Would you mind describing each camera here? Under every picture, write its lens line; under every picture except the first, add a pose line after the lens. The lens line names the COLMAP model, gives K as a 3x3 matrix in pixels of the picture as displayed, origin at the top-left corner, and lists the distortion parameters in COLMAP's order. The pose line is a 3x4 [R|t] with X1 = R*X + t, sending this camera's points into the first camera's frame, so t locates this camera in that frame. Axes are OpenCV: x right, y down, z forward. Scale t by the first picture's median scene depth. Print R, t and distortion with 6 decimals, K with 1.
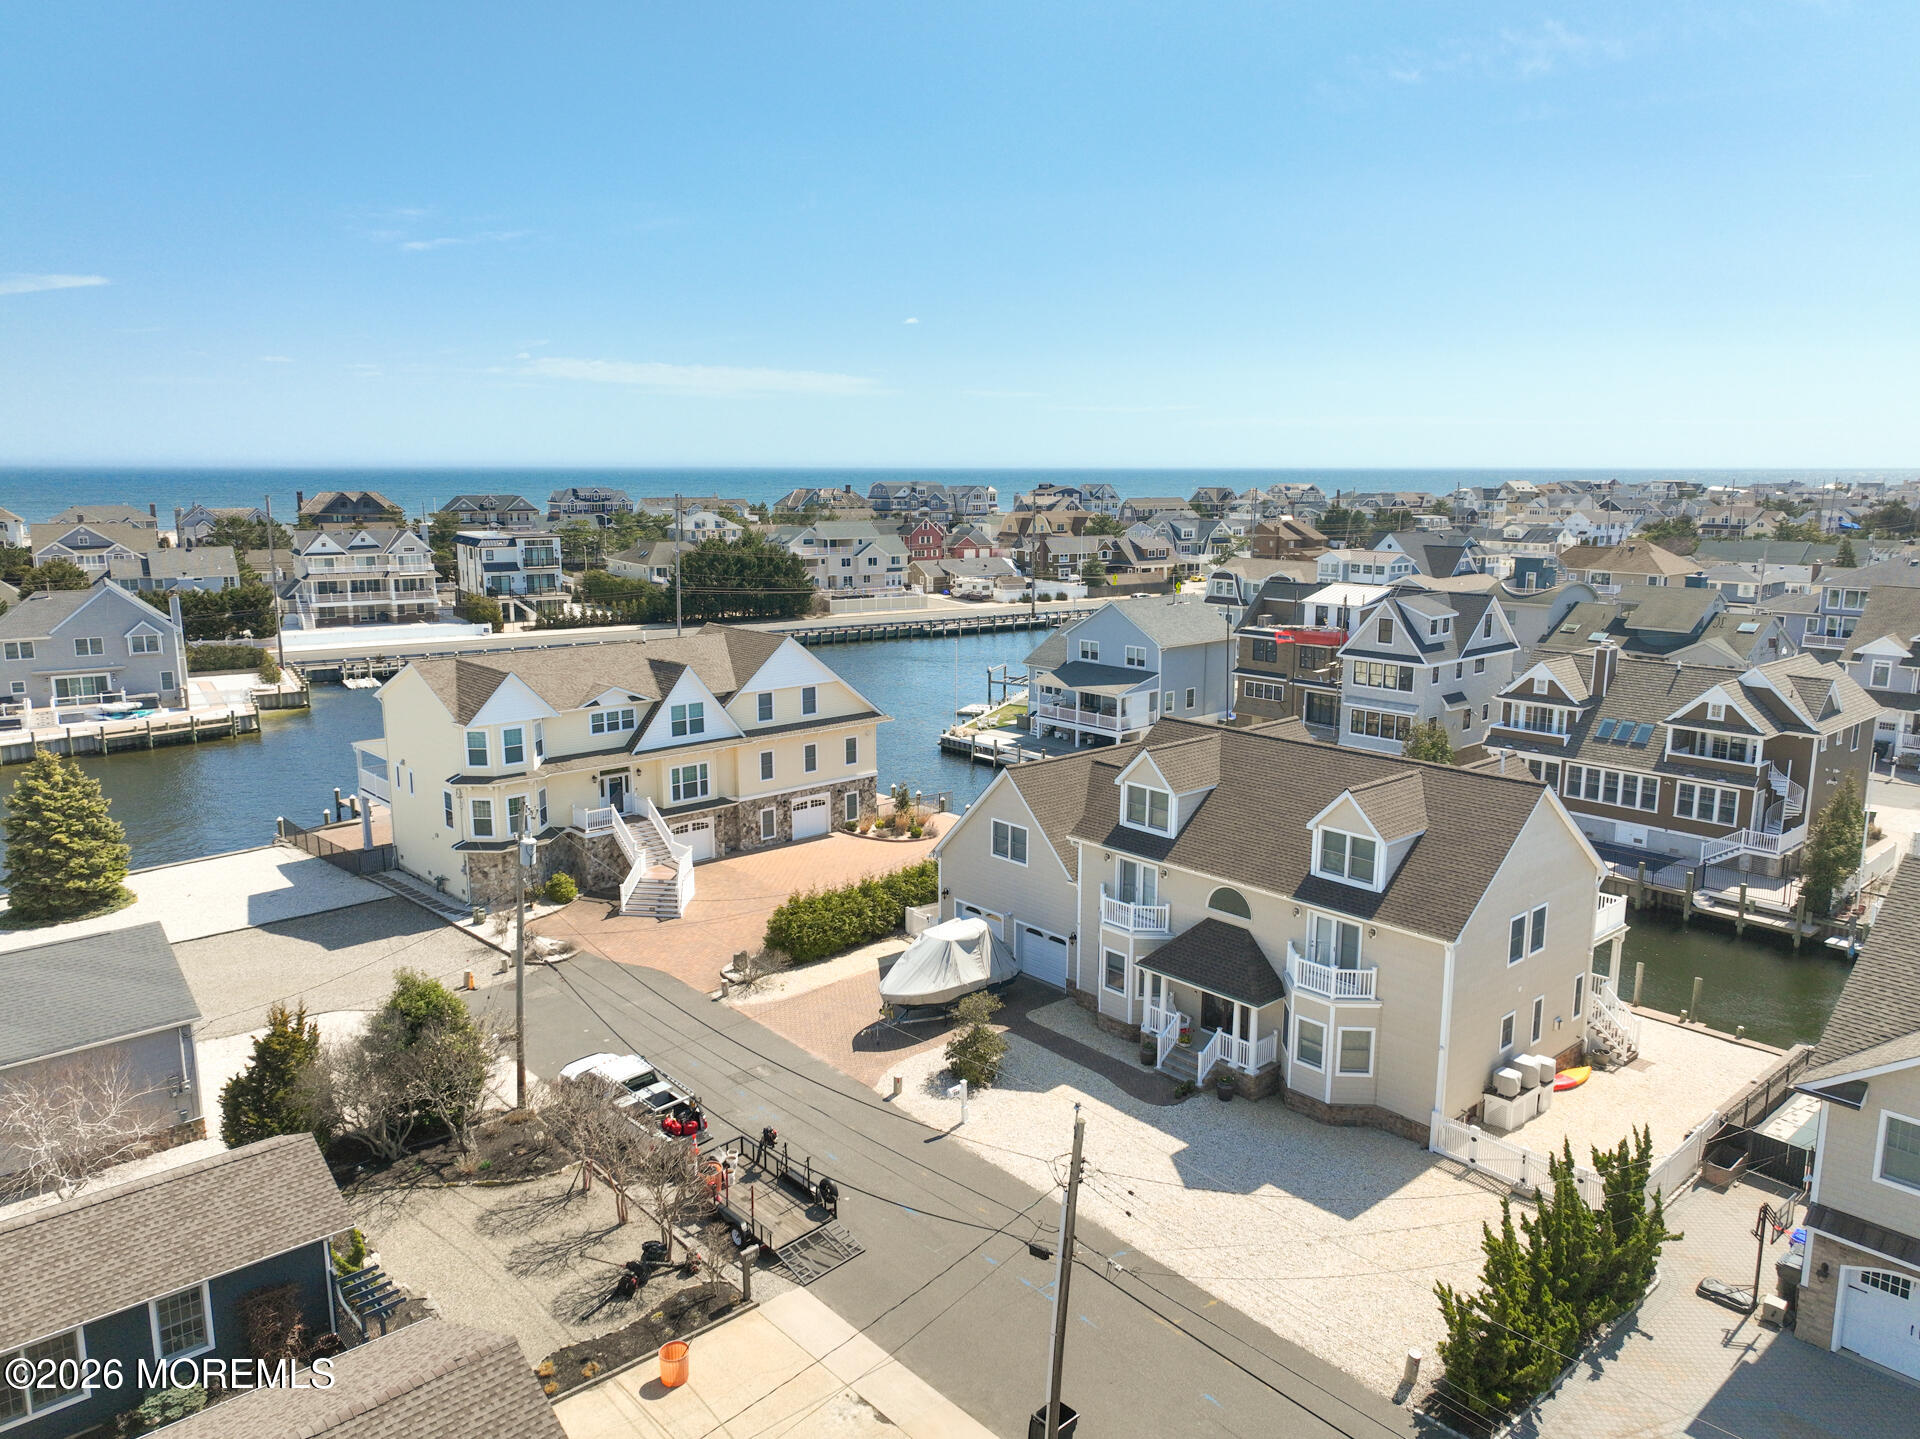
lens RADIAL K [[1349.1, 0, 960.5], [0, 1349.1, 715.0], [0, 0, 1]] dist [0.002649, 0.009194]
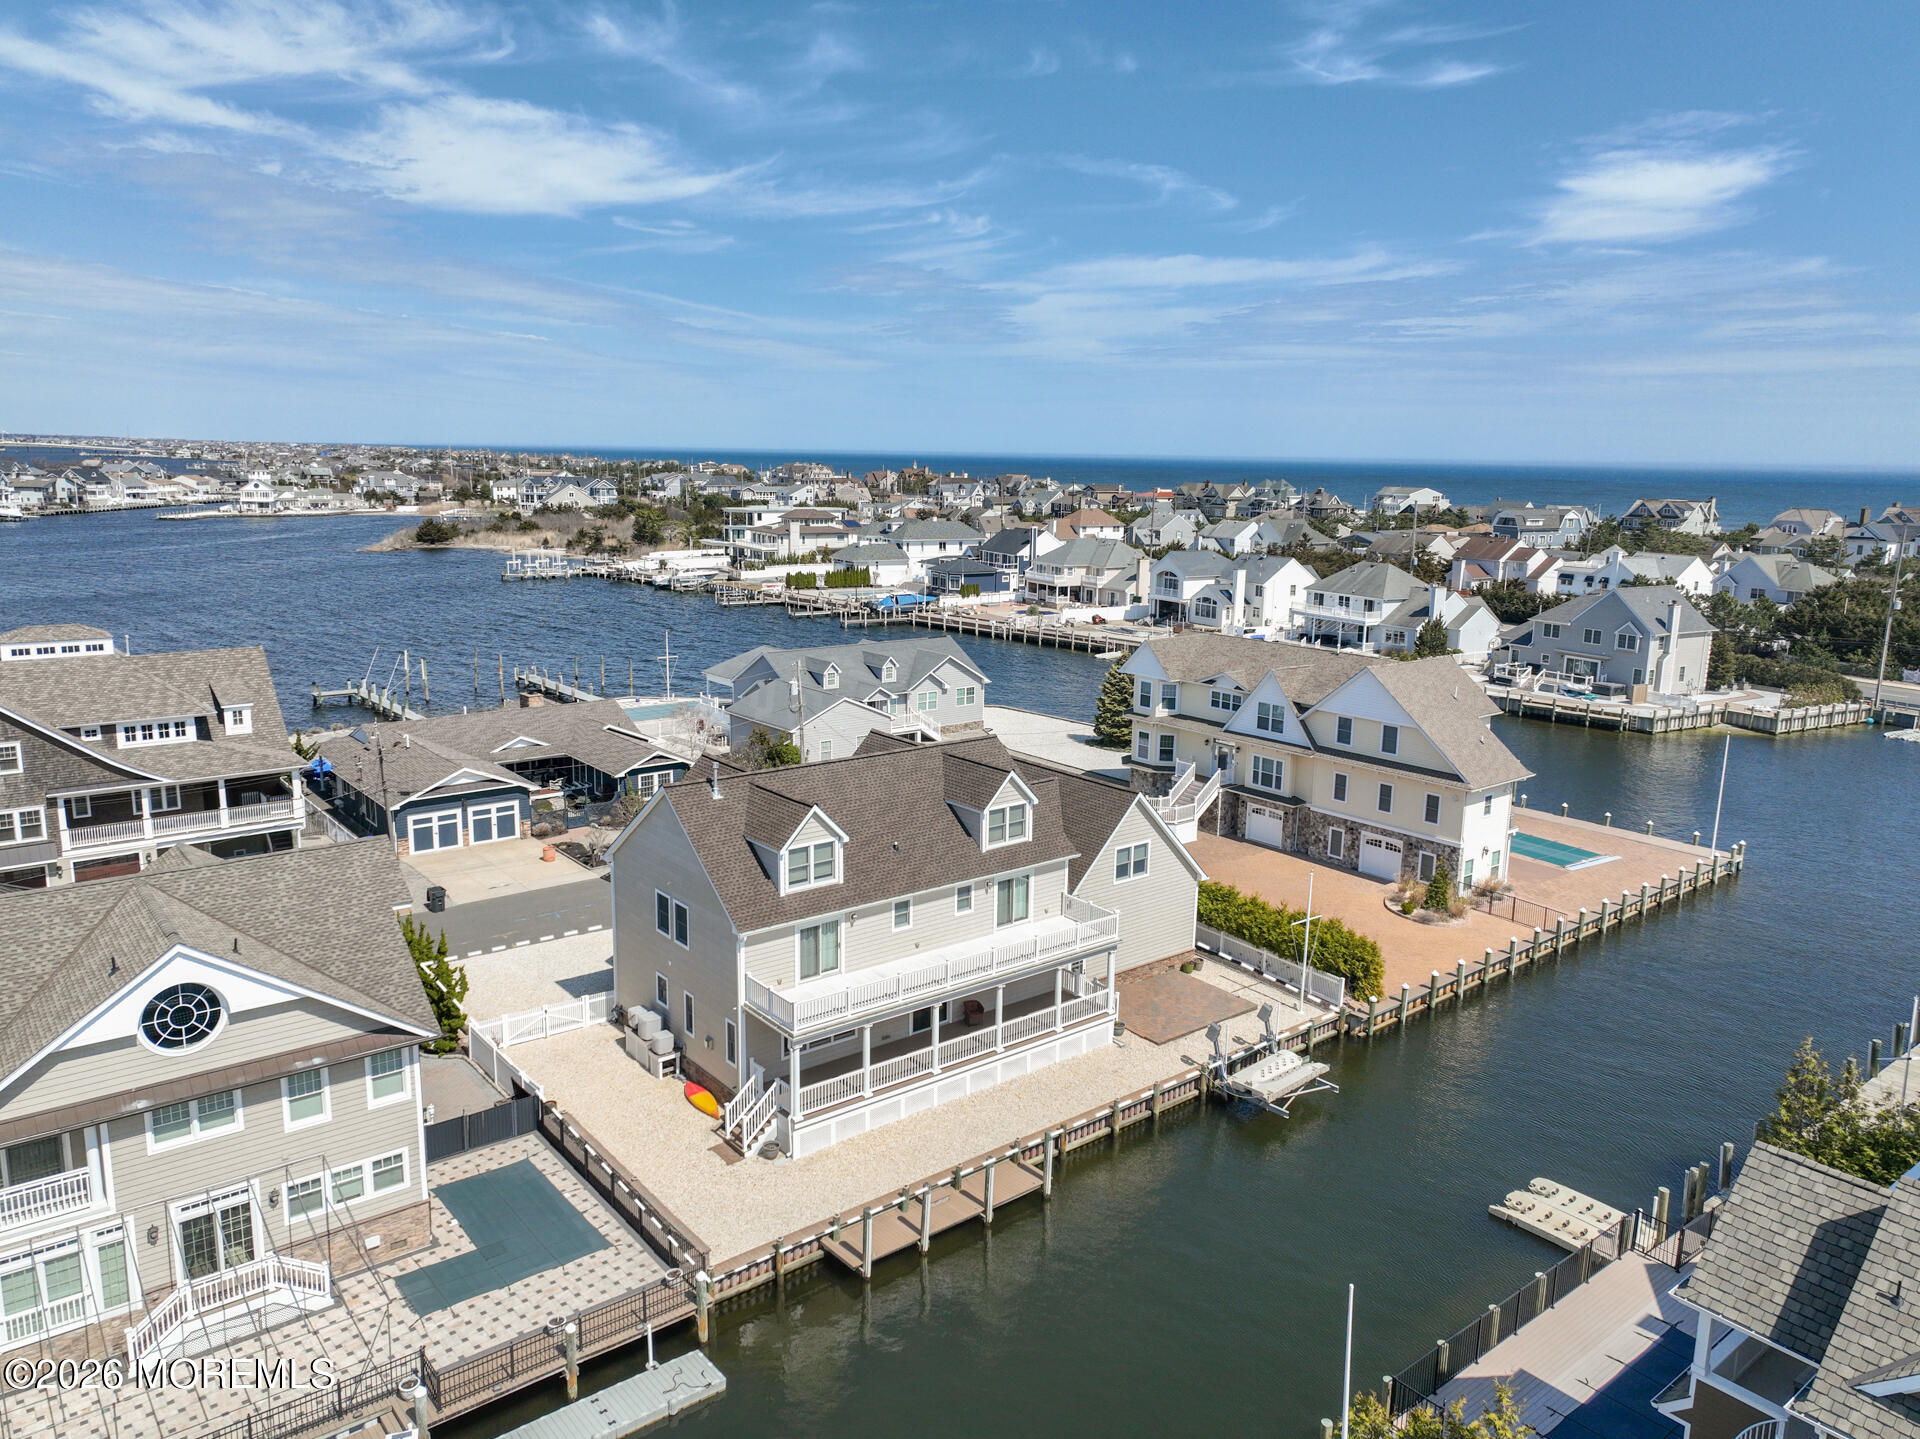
lens RADIAL K [[1343.6, 0, 960.0], [0, 1343.6, 719.5], [0, 0, 1]] dist [0.006703, 0.003328]
pose [[-0.052357, 0.191664, -0.980063, 0.934514], [-0.198795, 0.959766, 0.198315, -0.170080], [0.978641, 0.205215, -0.012148, 0.767699]]
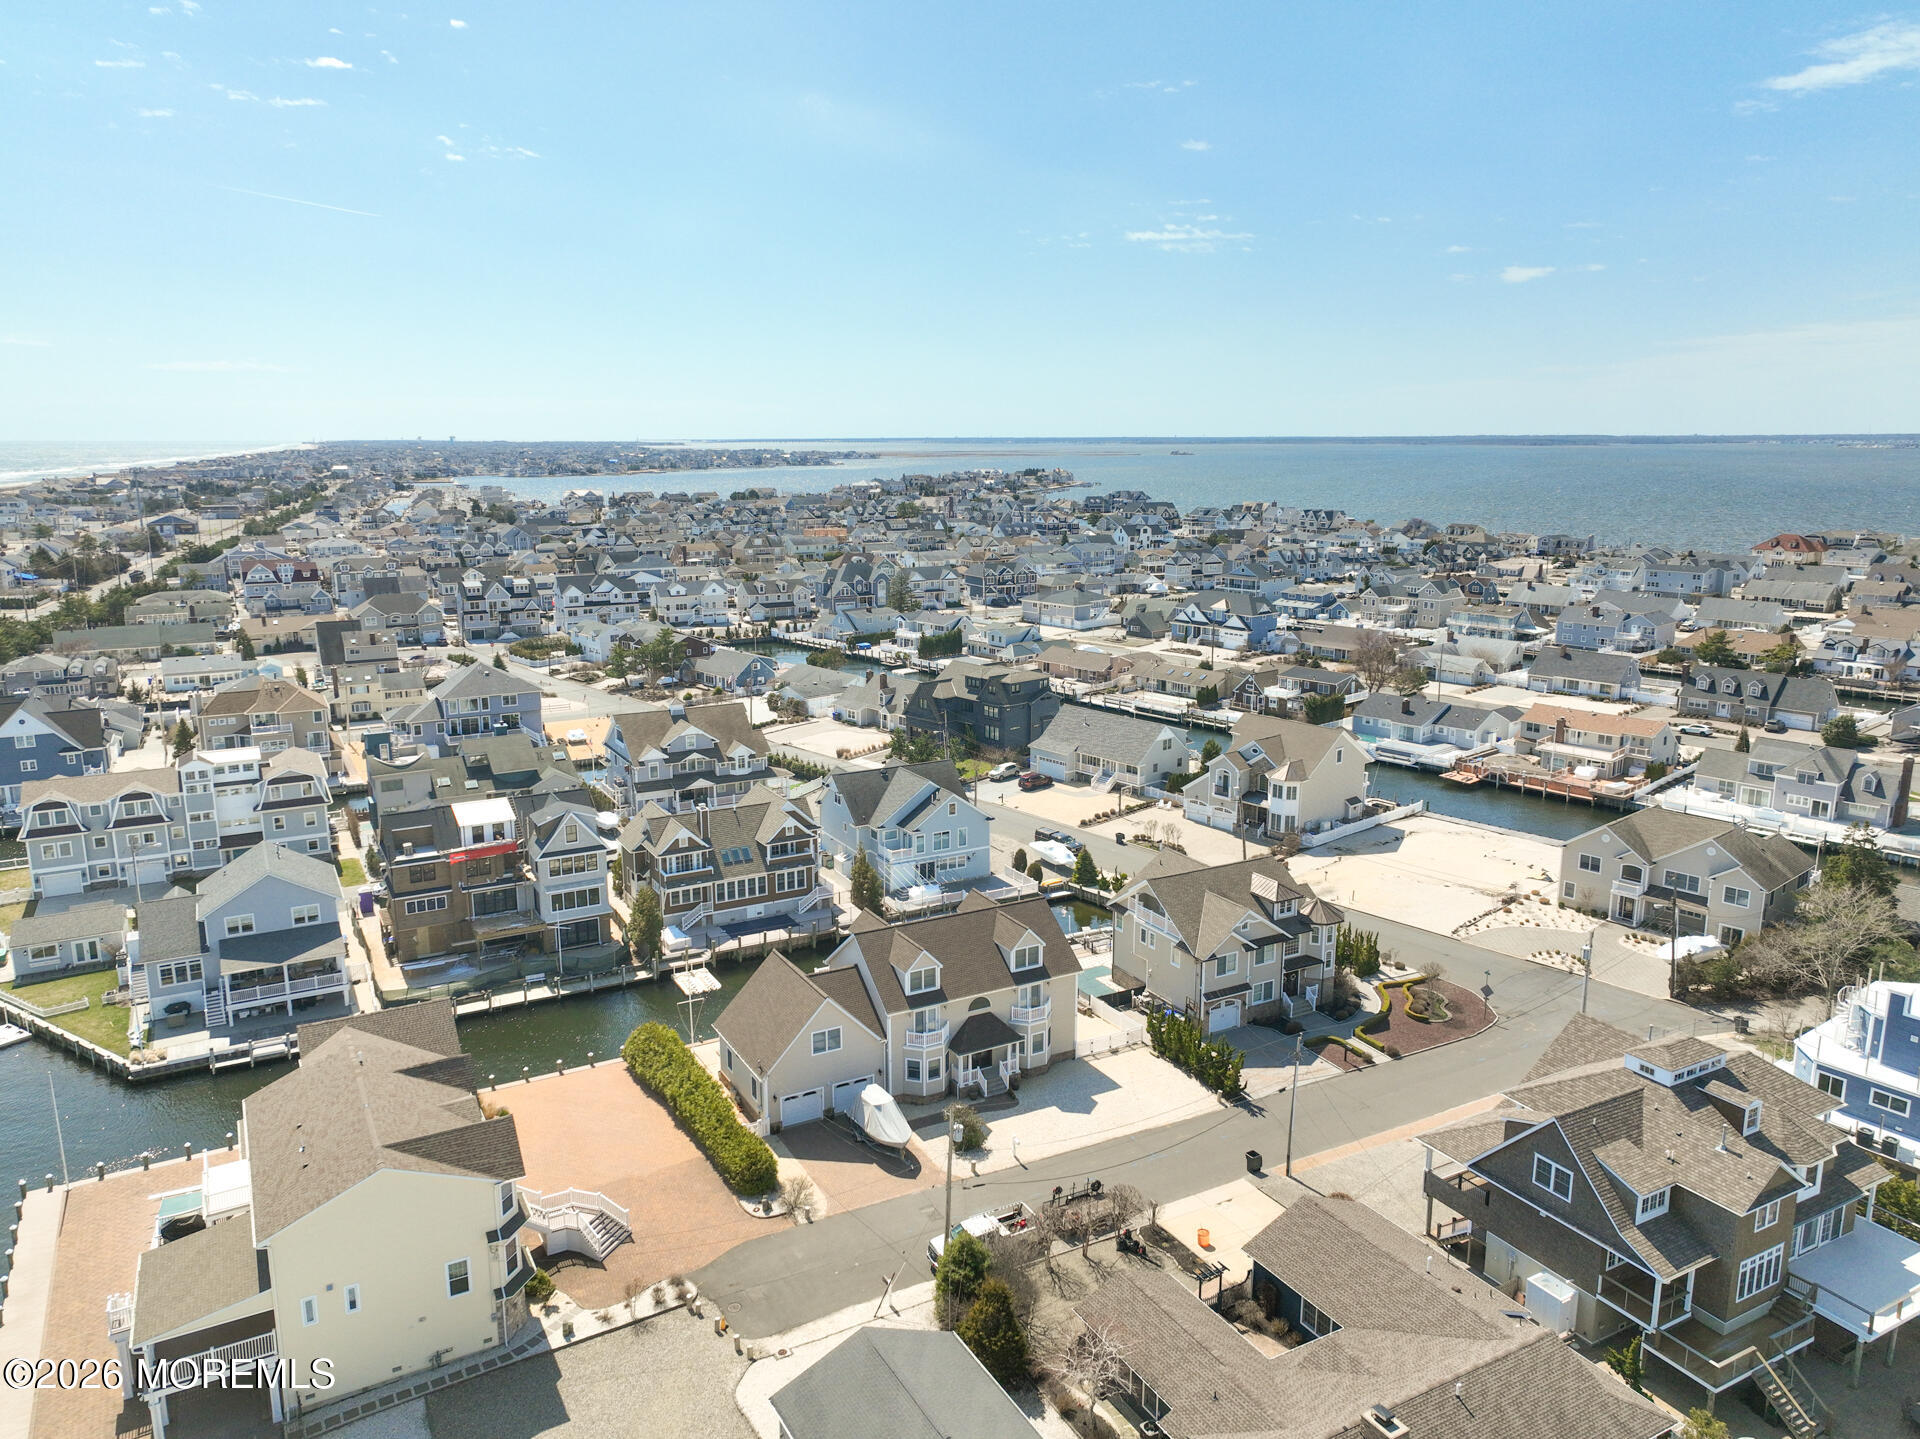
lens RADIAL K [[1349.1, 0, 960.5], [0, 1349.1, 715.0], [0, 0, 1]] dist [0.002649, 0.009194]
pose [[0.223708, -0.198431, 0.954243, -1.108836], [0.178000, 0.970908, 0.160167, -0.410396], [-0.958264, 0.134025, 0.252521, 0.304788]]
